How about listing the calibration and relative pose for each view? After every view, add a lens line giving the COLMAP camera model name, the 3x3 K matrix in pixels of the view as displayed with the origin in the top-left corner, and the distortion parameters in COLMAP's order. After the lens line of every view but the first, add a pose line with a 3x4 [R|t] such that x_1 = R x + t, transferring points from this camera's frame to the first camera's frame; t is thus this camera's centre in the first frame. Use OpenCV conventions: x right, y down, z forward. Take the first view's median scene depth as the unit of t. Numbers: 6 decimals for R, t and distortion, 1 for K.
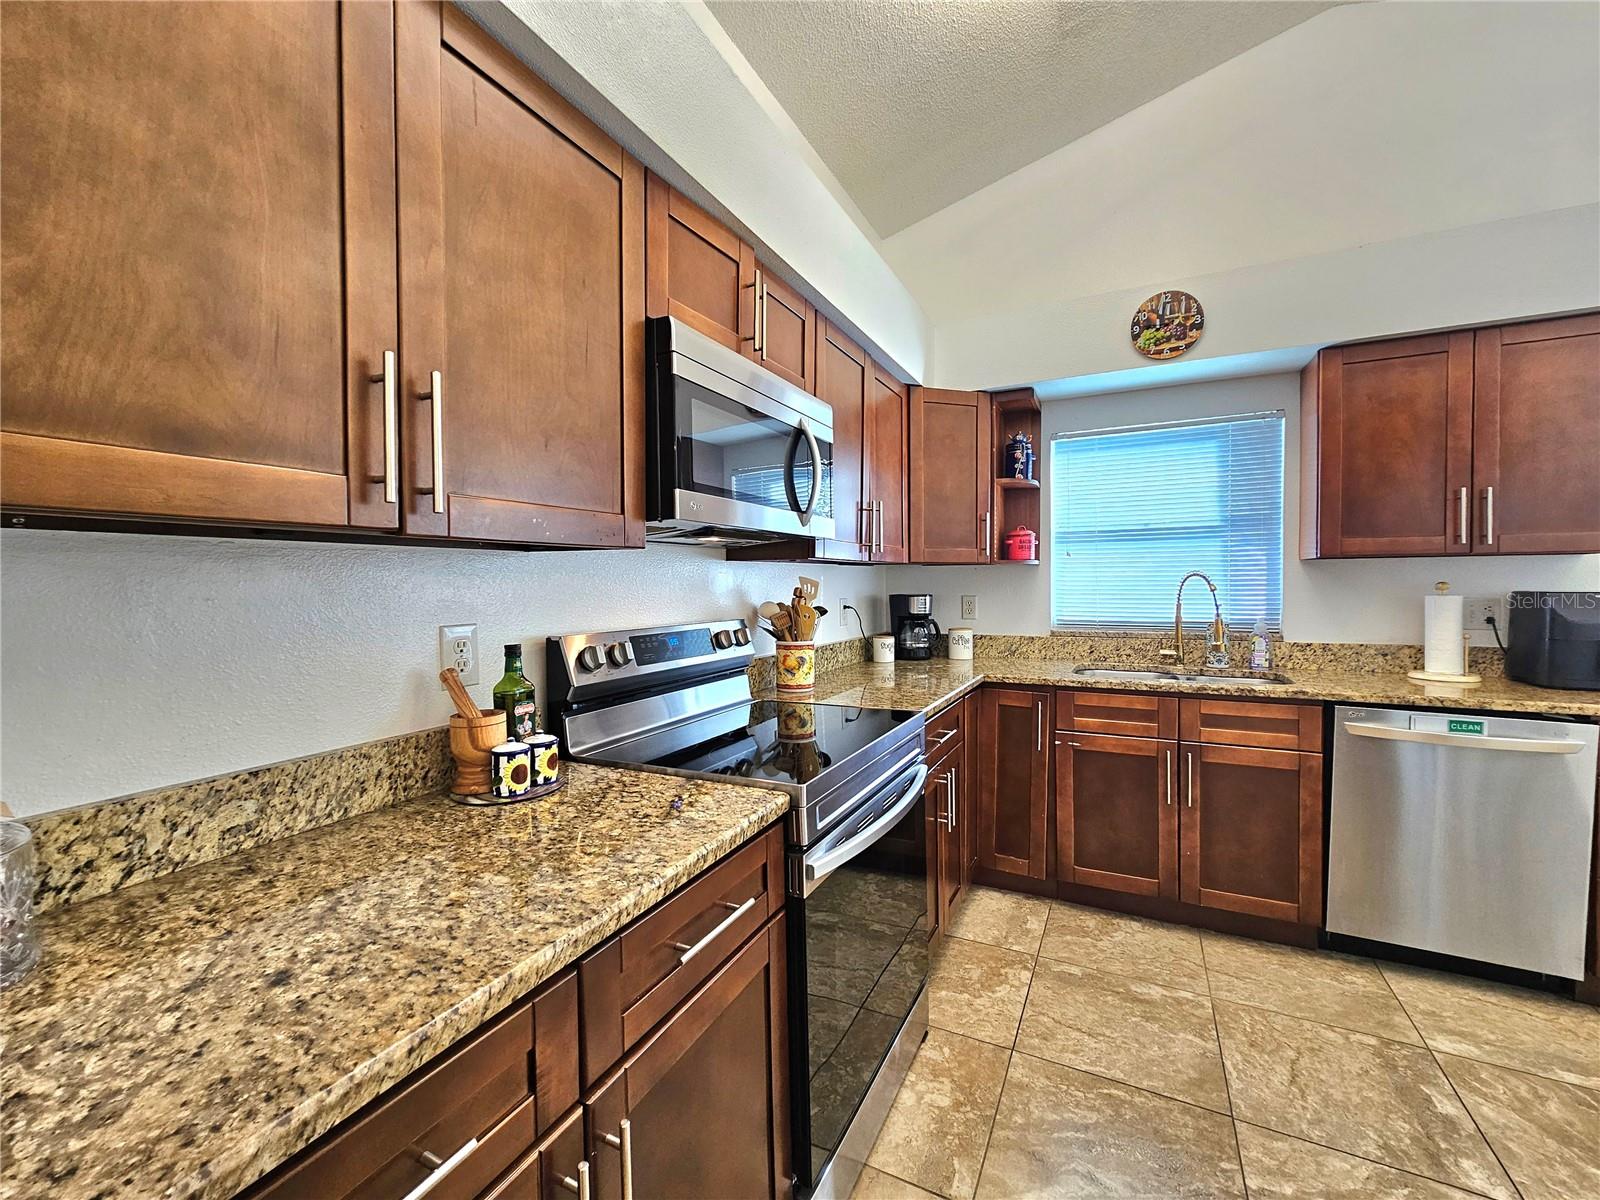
lens RADIAL K [[655.8, 0, 804.2], [0, 655.8, 598.6], [0, 0, 1]] dist [-0.004839, 0.001885]
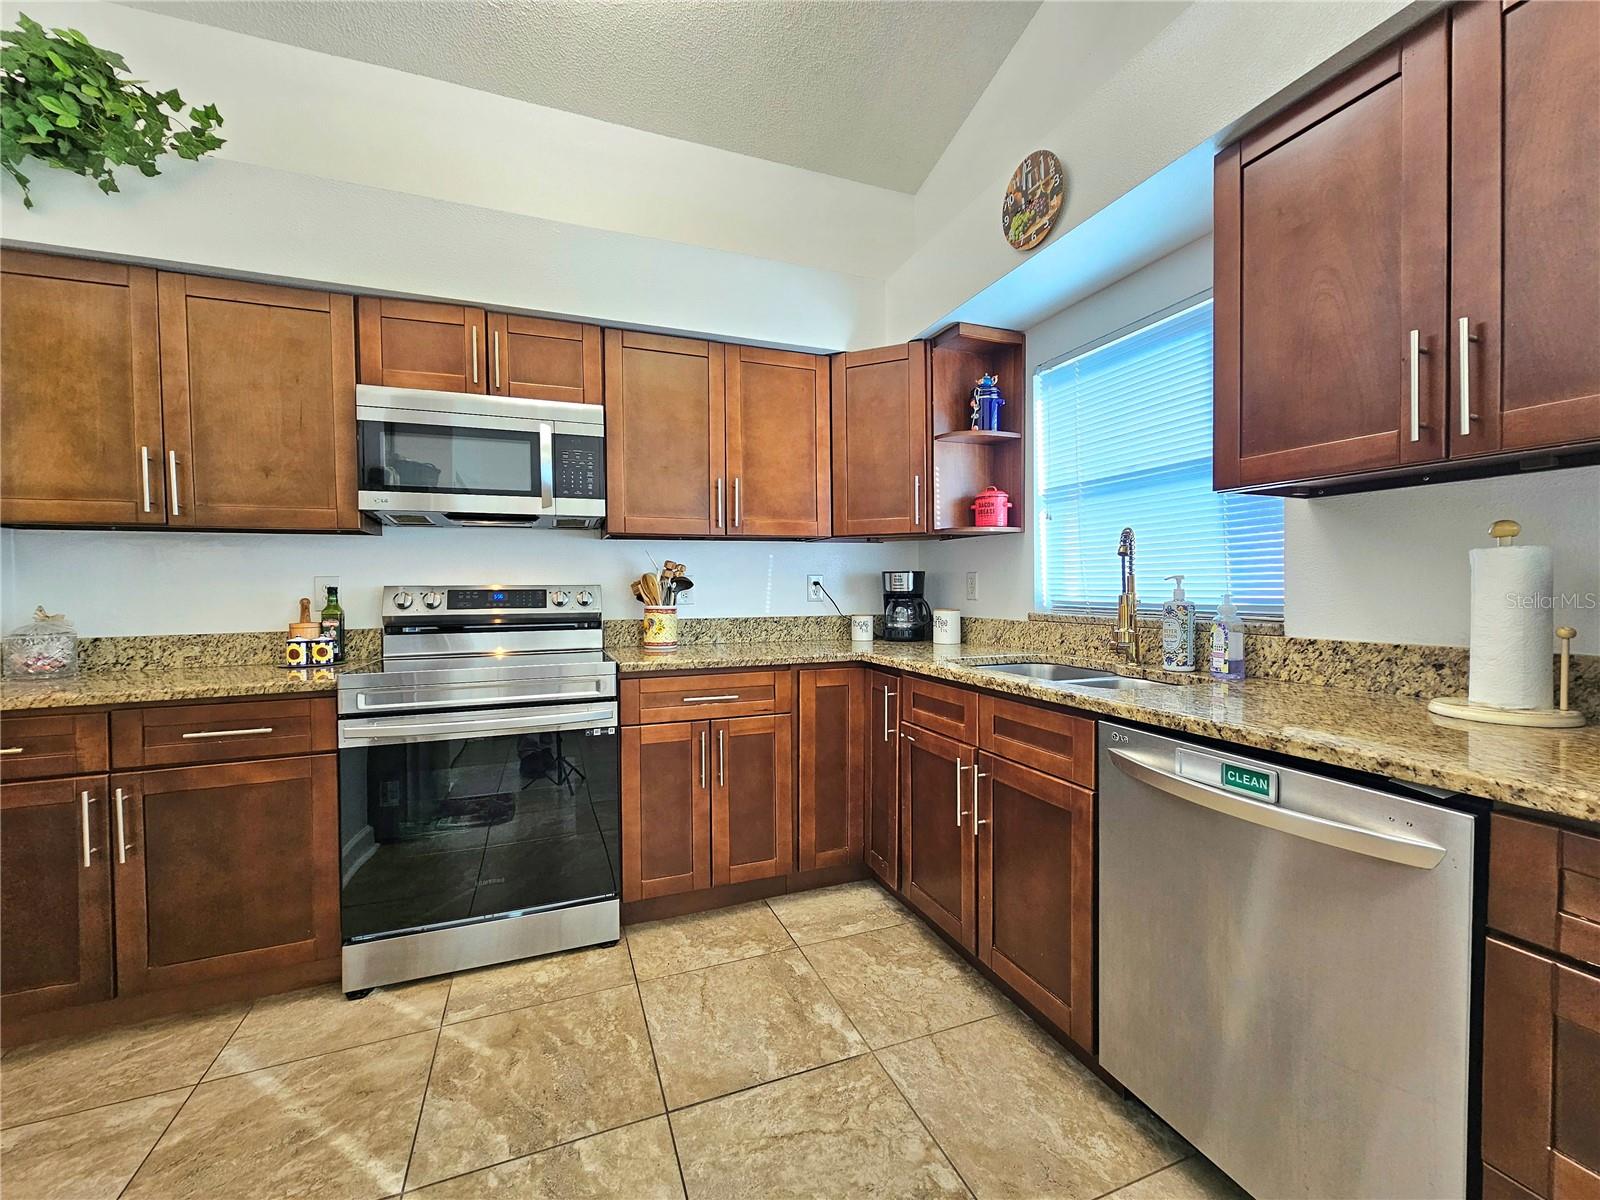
lens RADIAL K [[655.8, 0, 802.0], [0, 655.8, 598.2], [0, 0, 1]] dist [-0.004839, 0.001885]
pose [[0.747088, 0.015326, -0.664549, 0.930951], [-0.014634, 0.999871, 0.006607, 0.038385], [0.664564, 0.004790, 0.747216, 0.287341]]
